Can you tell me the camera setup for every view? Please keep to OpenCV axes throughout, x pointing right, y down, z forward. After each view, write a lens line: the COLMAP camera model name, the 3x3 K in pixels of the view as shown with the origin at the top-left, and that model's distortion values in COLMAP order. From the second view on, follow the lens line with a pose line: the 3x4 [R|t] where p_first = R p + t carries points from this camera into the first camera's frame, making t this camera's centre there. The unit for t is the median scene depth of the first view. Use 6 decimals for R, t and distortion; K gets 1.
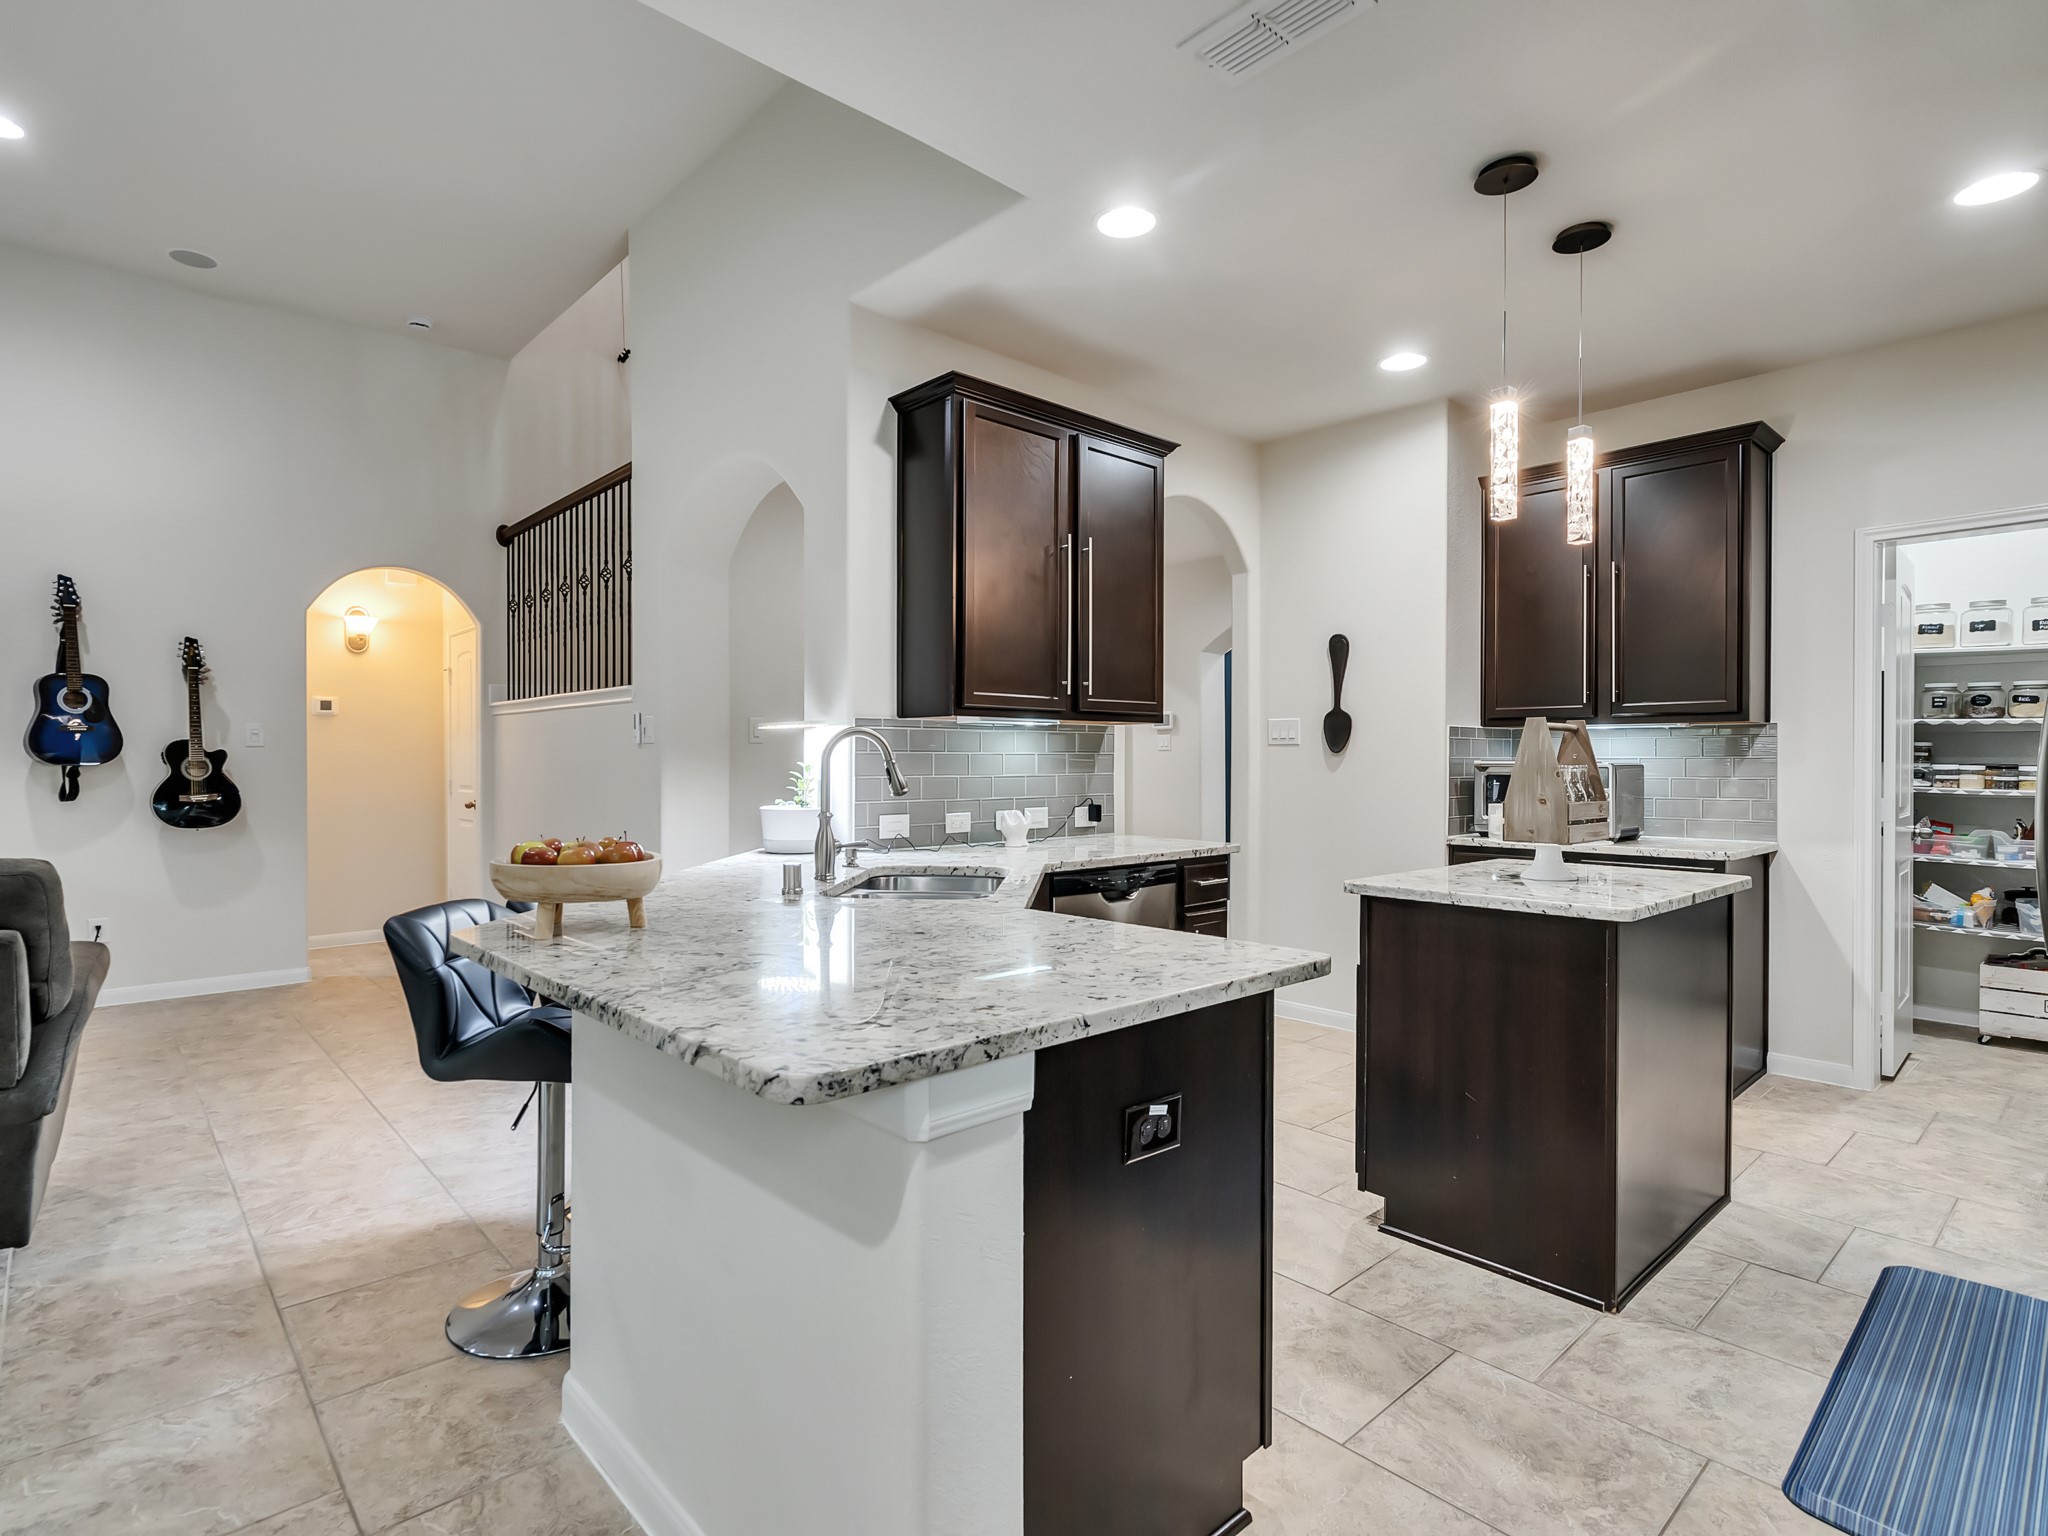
lens RADIAL K [[1046.5, 0, 1008.2], [0, 1046.5, 765.9], [0, 0, 1]] dist [-0.004447, 0.001491]
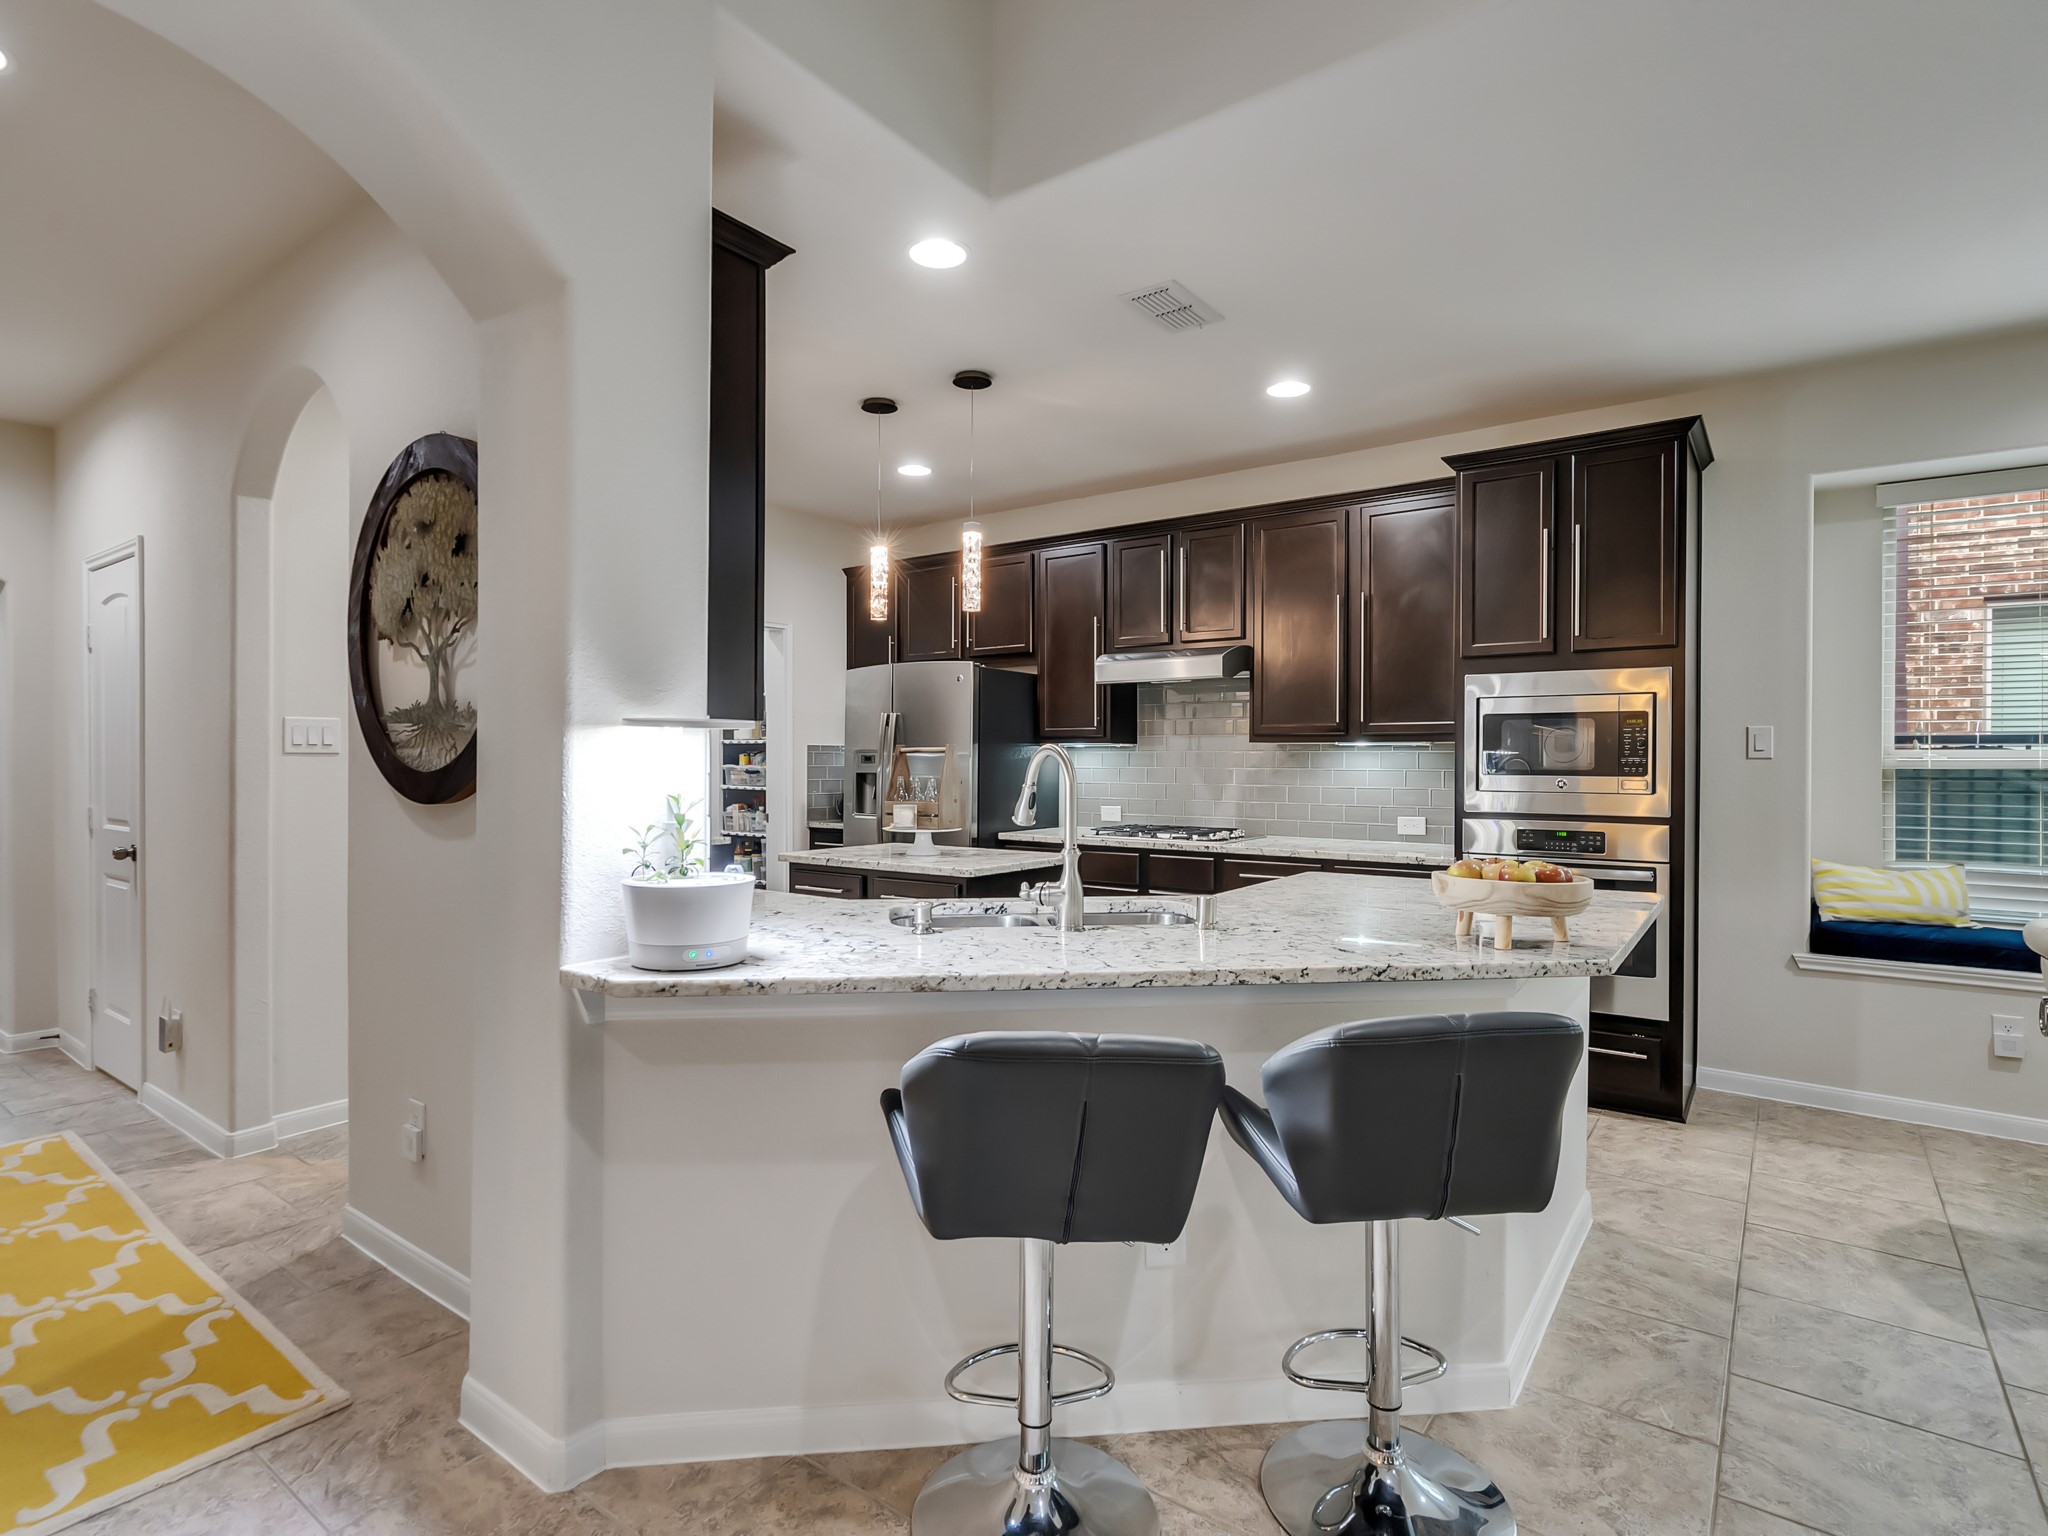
lens RADIAL K [[1046.5, 0, 1008.2], [0, 1046.5, 765.9], [0, 0, 1]] dist [-0.004447, 0.001491]
pose [[-0.194042, -0.008609, 0.980955, -1.170396], [0.008208, 0.999912, 0.010399, -0.034762], [-0.980959, 0.010069, -0.193955, 1.460311]]
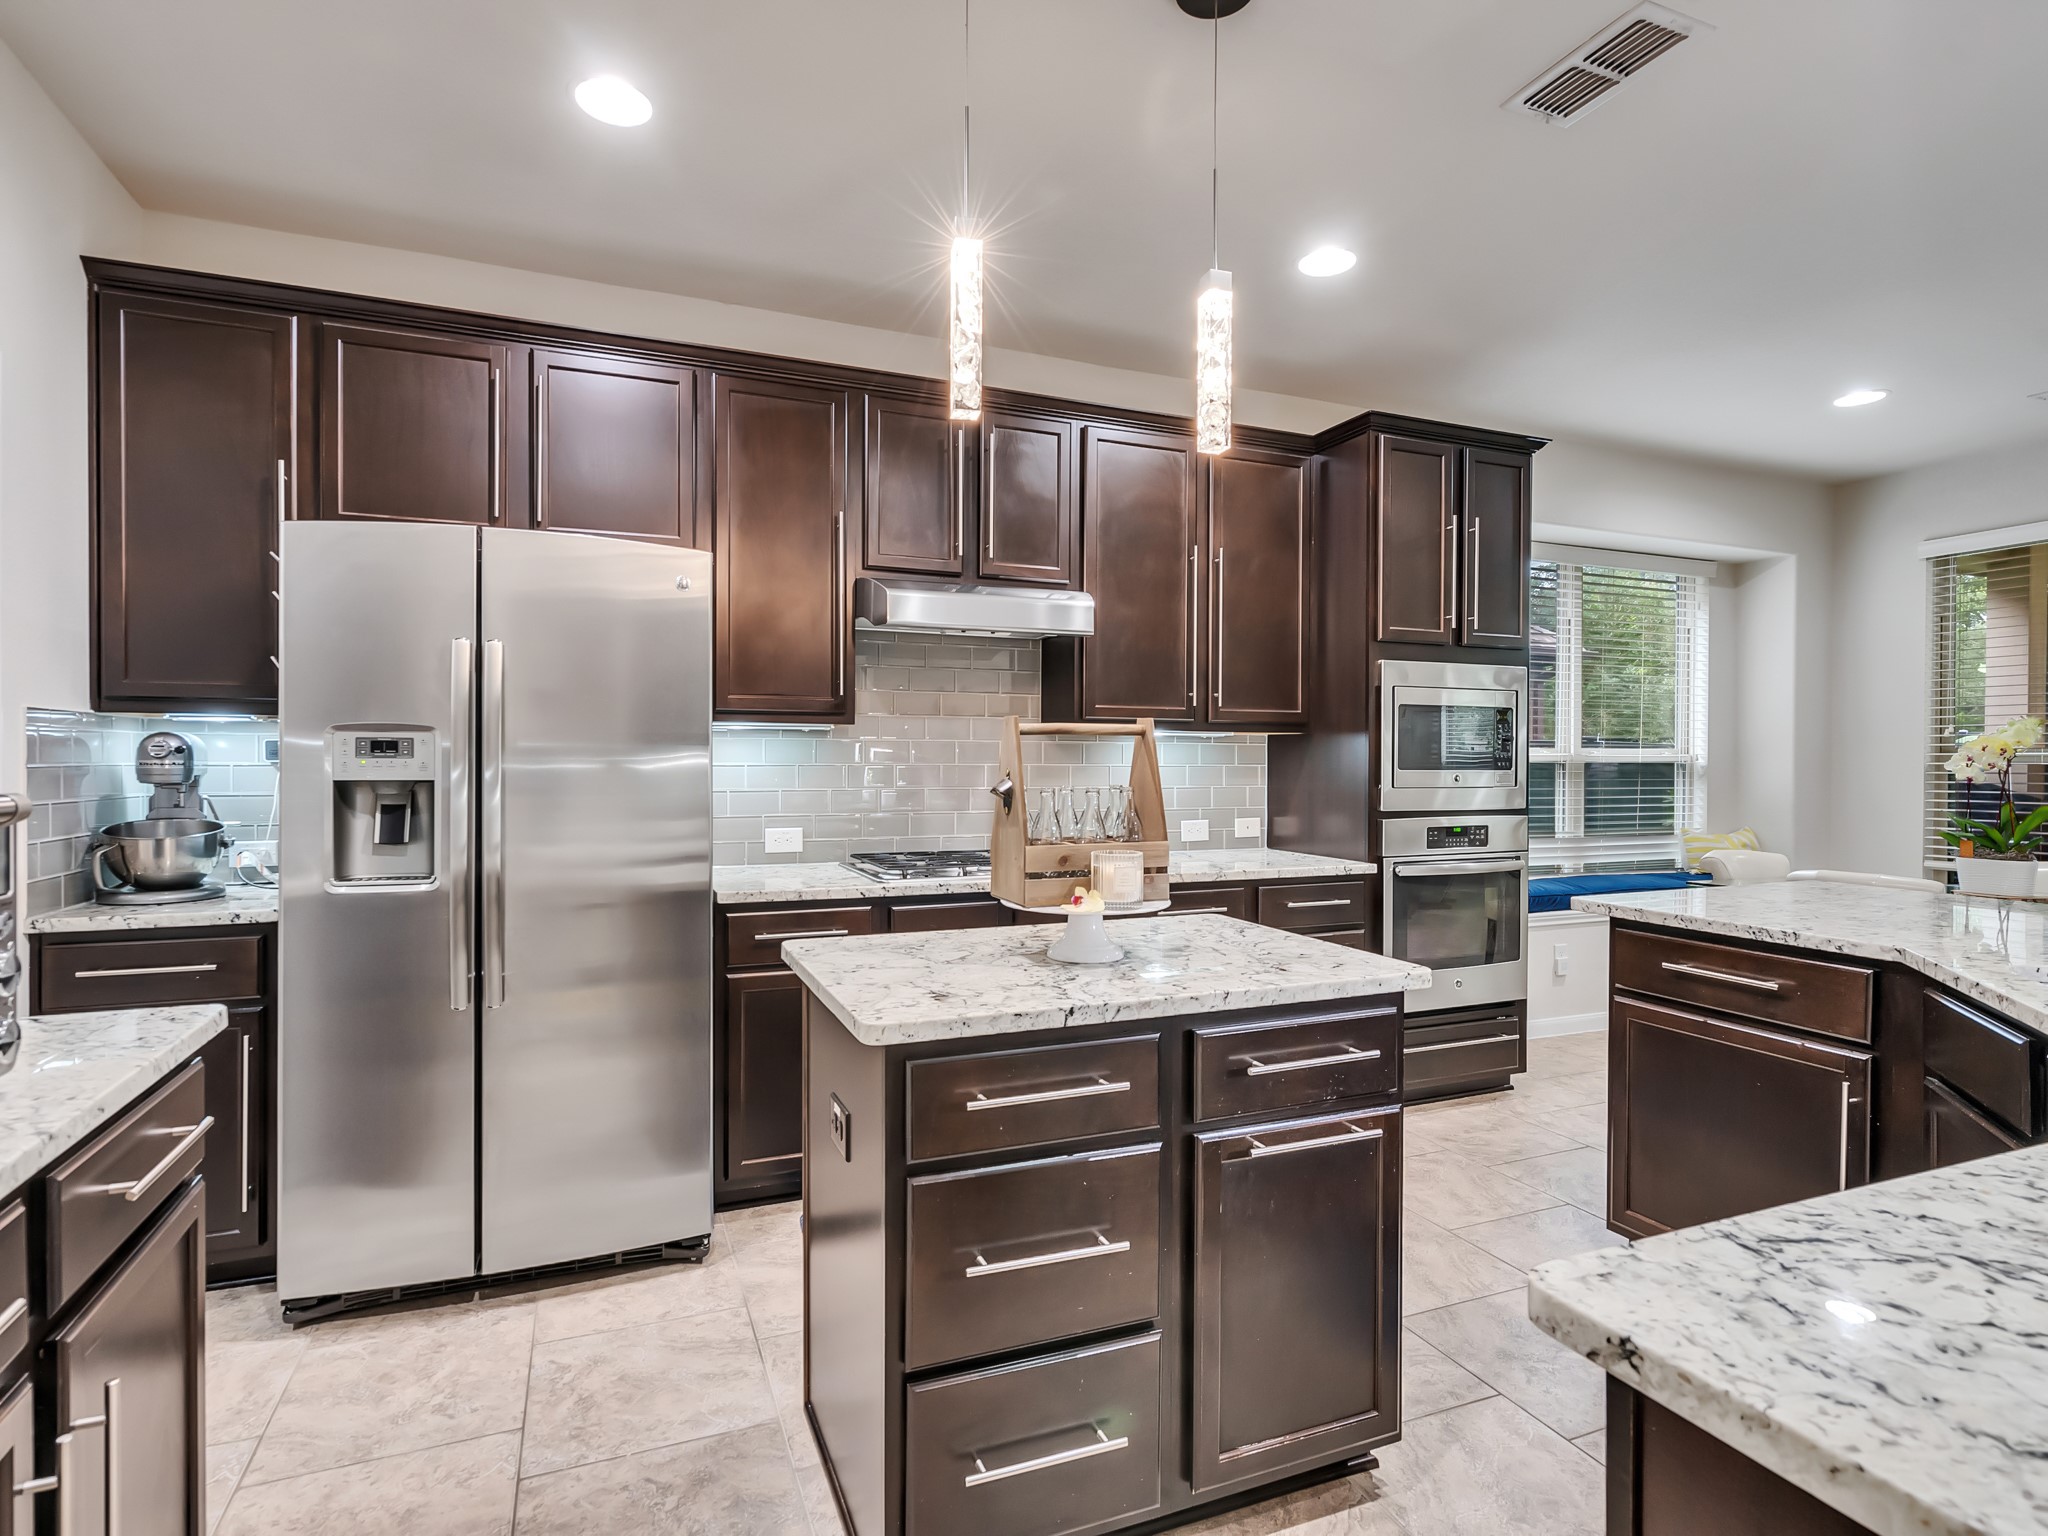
lens RADIAL K [[1046.5, 0, 1008.2], [0, 1046.5, 765.9], [0, 0, 1]] dist [-0.004447, 0.001491]
pose [[-0.940042, -0.008688, 0.340948, 0.423227], [-0.002206, 0.999809, 0.019395, -0.030699], [-0.341052, 0.017479, -0.939882, 2.051470]]
